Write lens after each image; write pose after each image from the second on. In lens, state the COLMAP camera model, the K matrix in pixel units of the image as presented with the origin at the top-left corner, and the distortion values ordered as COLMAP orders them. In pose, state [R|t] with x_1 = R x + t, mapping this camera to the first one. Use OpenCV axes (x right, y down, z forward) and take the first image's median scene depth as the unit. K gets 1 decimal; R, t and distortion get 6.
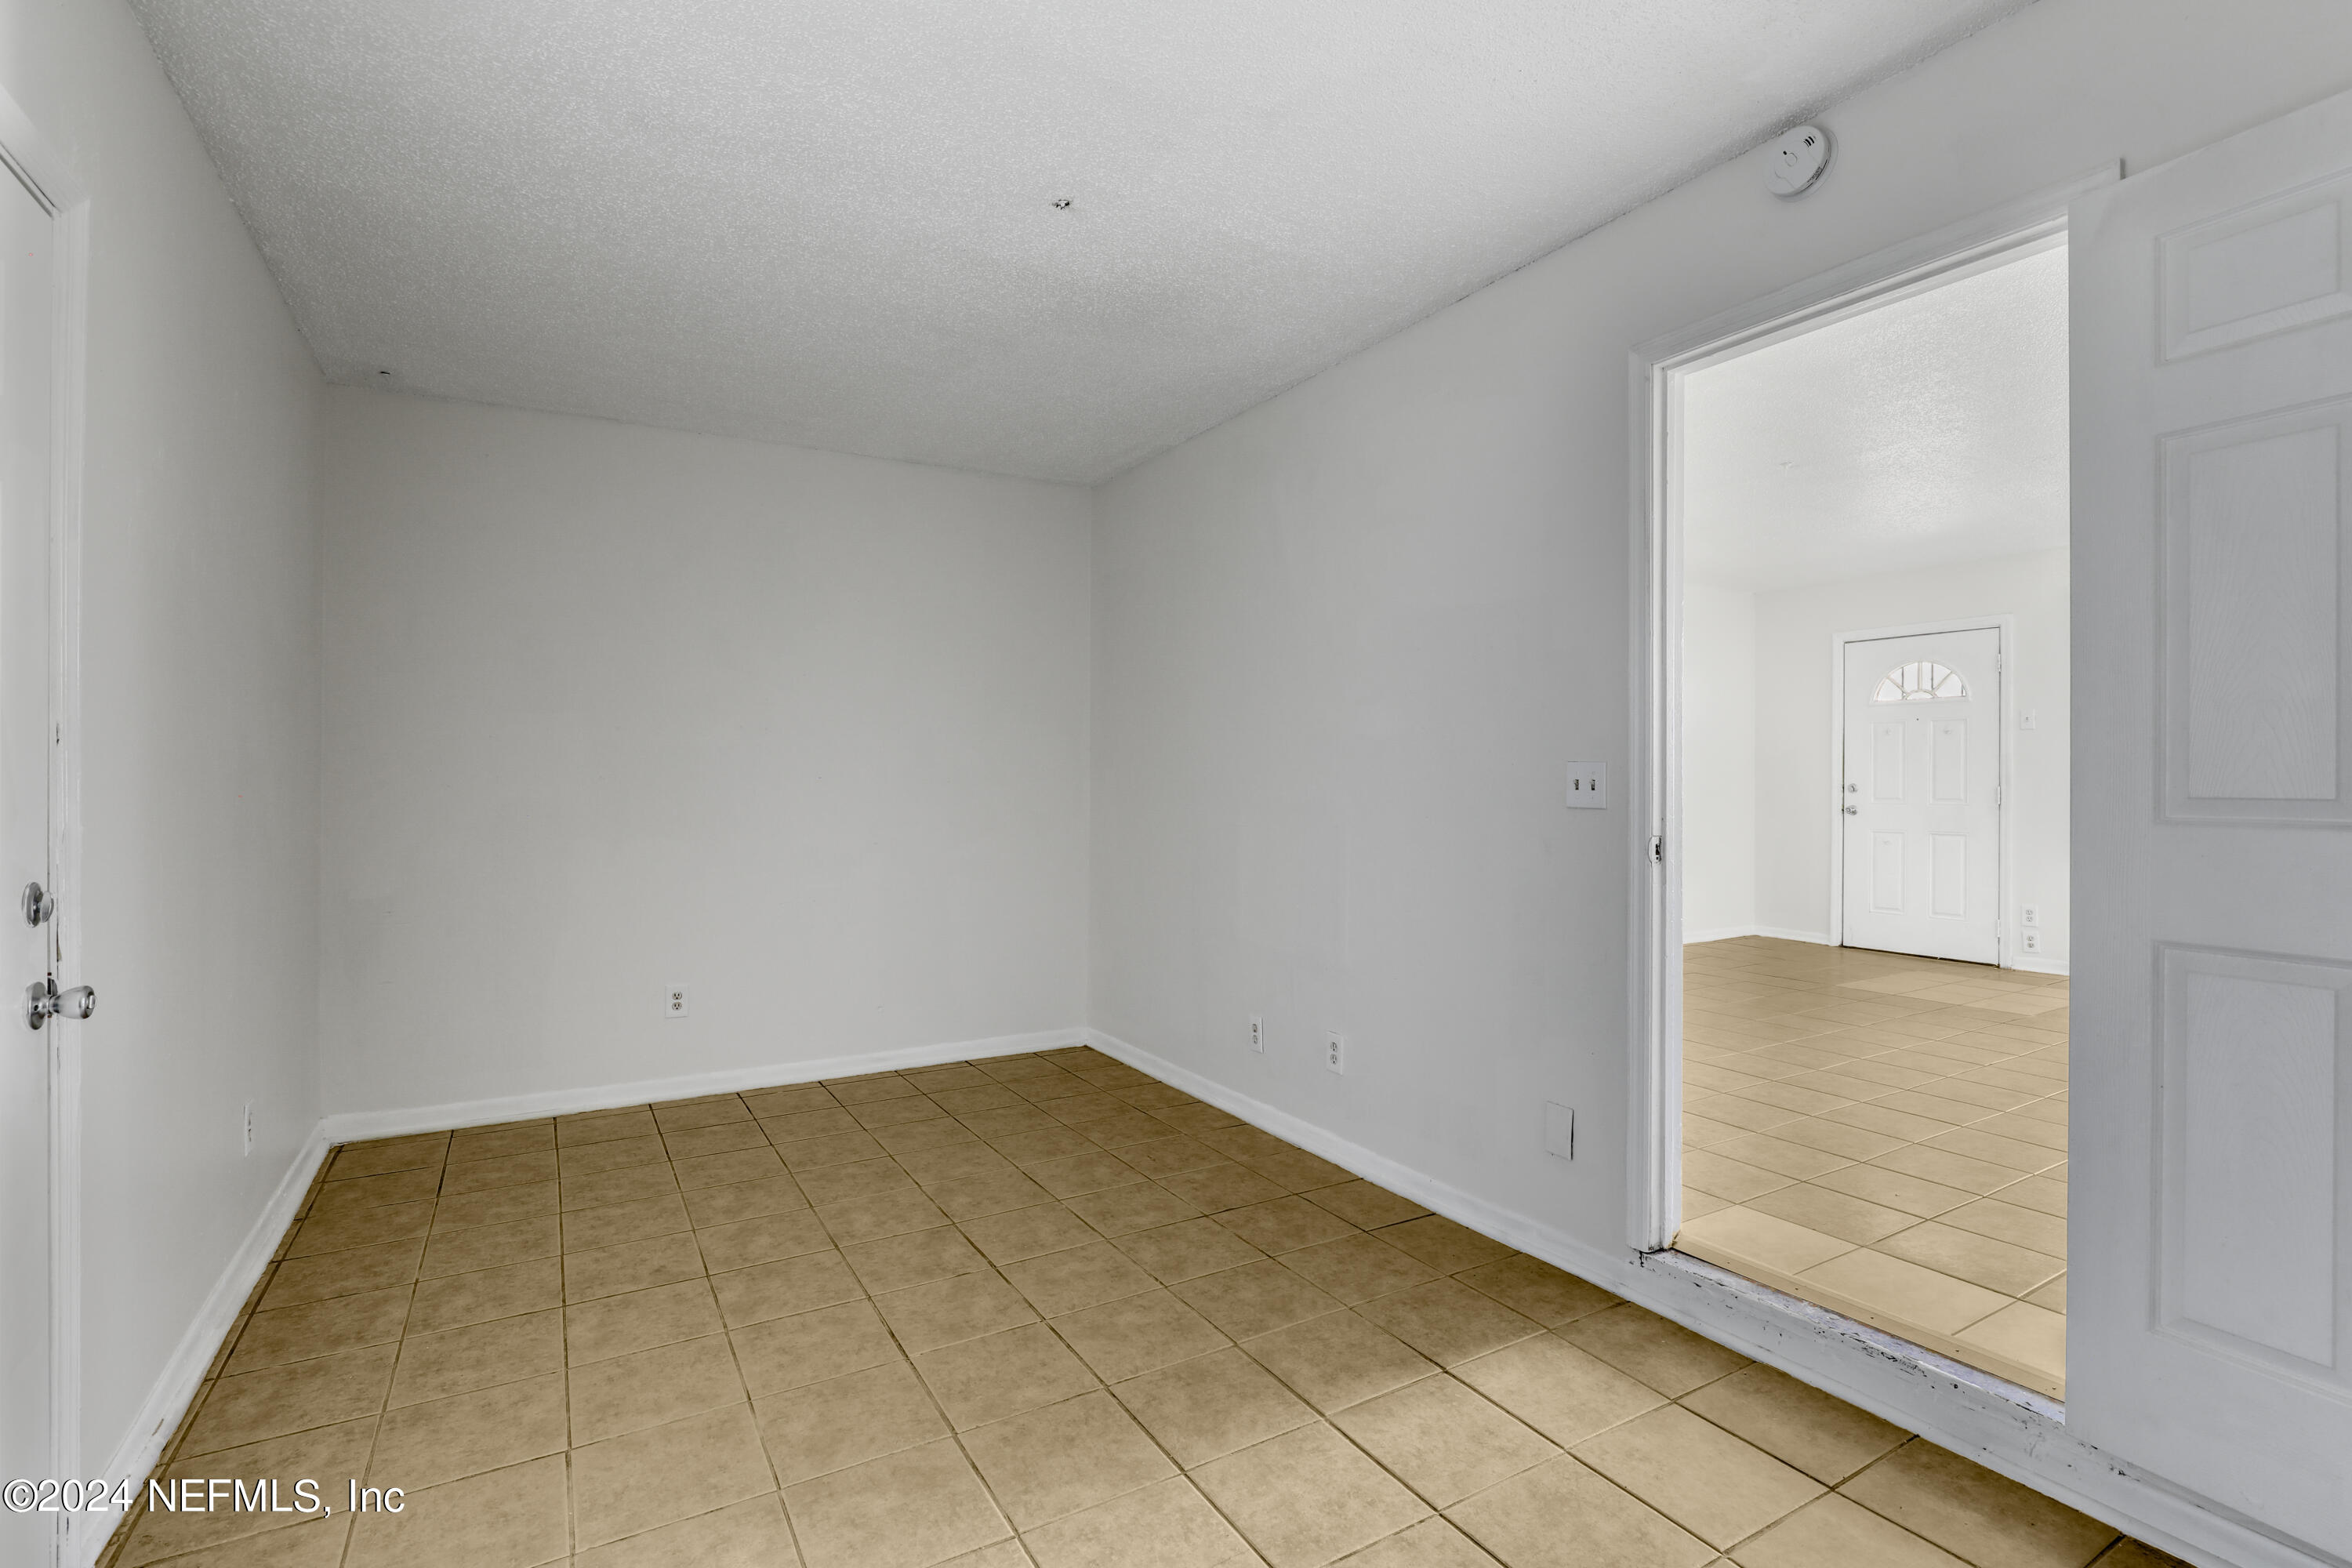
lens RADIAL K [[1078.9, 0, 1184.8], [0, 1078.9, 791.9], [0, 0, 1]] dist [-0.017477, 0.006250]
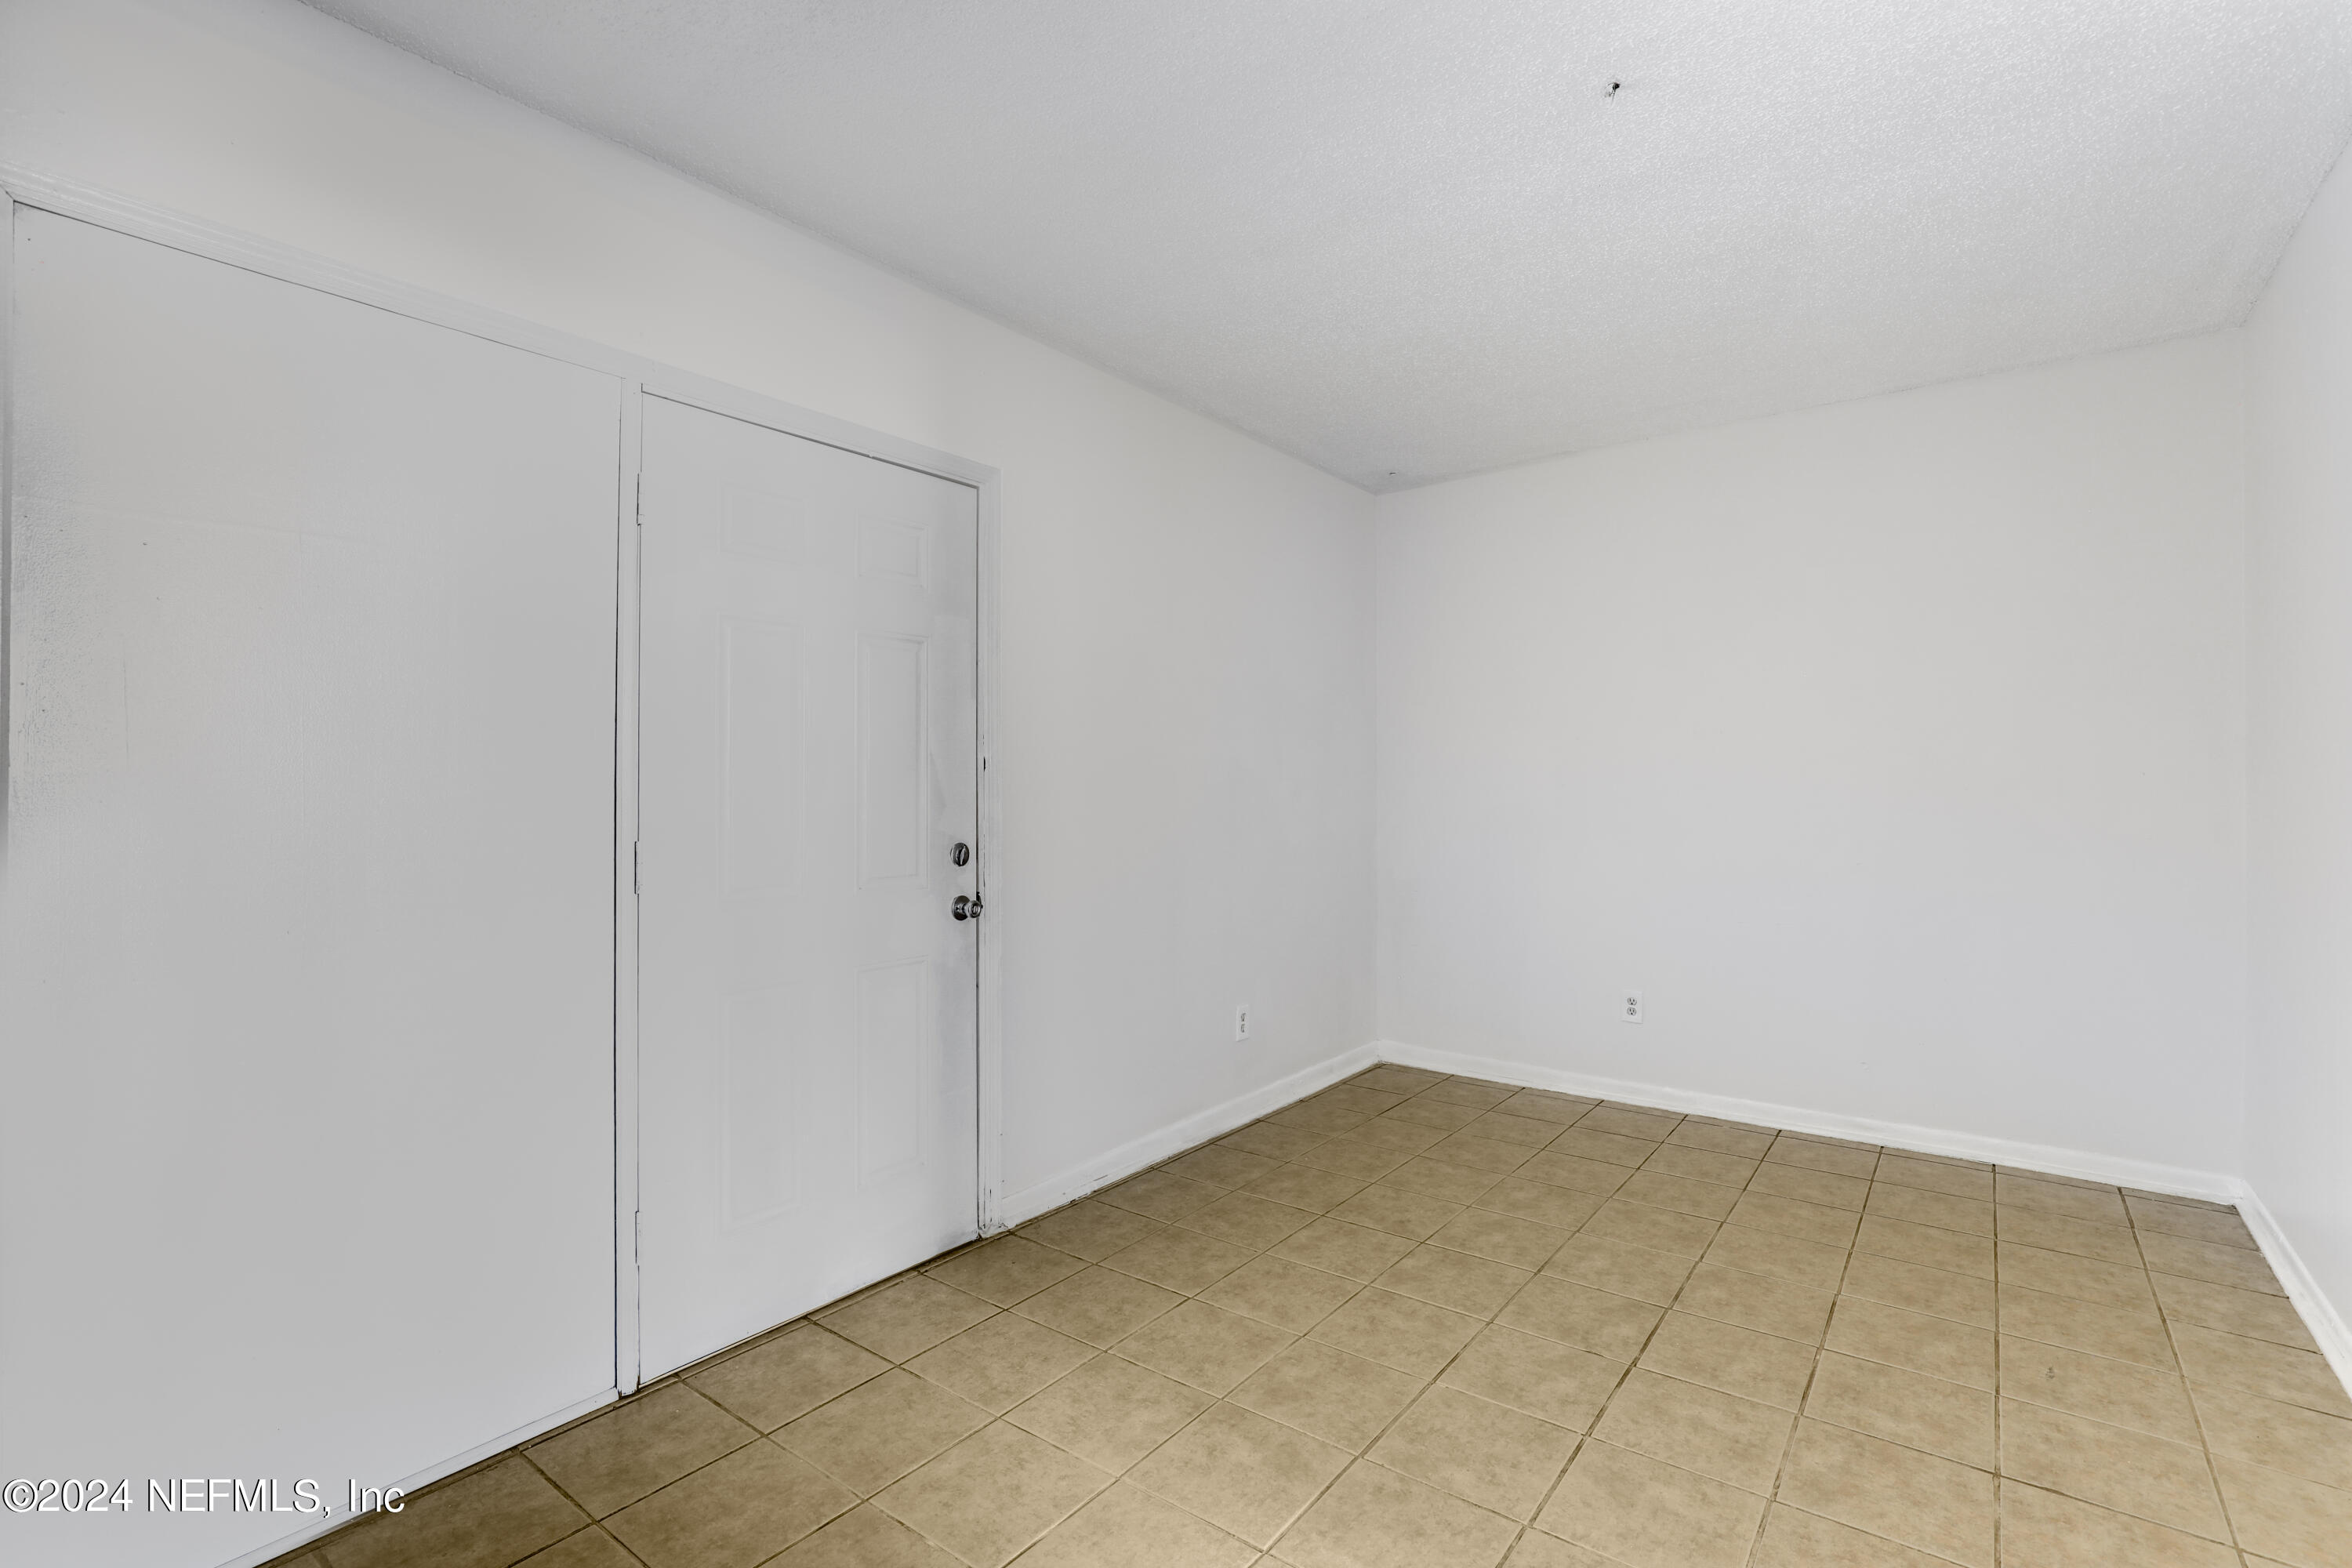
lens RADIAL K [[1078.9, 0, 1184.8], [0, 1078.9, 791.9], [0, 0, 1]] dist [-0.017477, 0.006250]
pose [[0.382365, 0.004495, -0.924001, 0.387335], [-0.009095, 0.999958, 0.001101, -0.005085], [0.923967, 0.007983, 0.382389, 0.291344]]
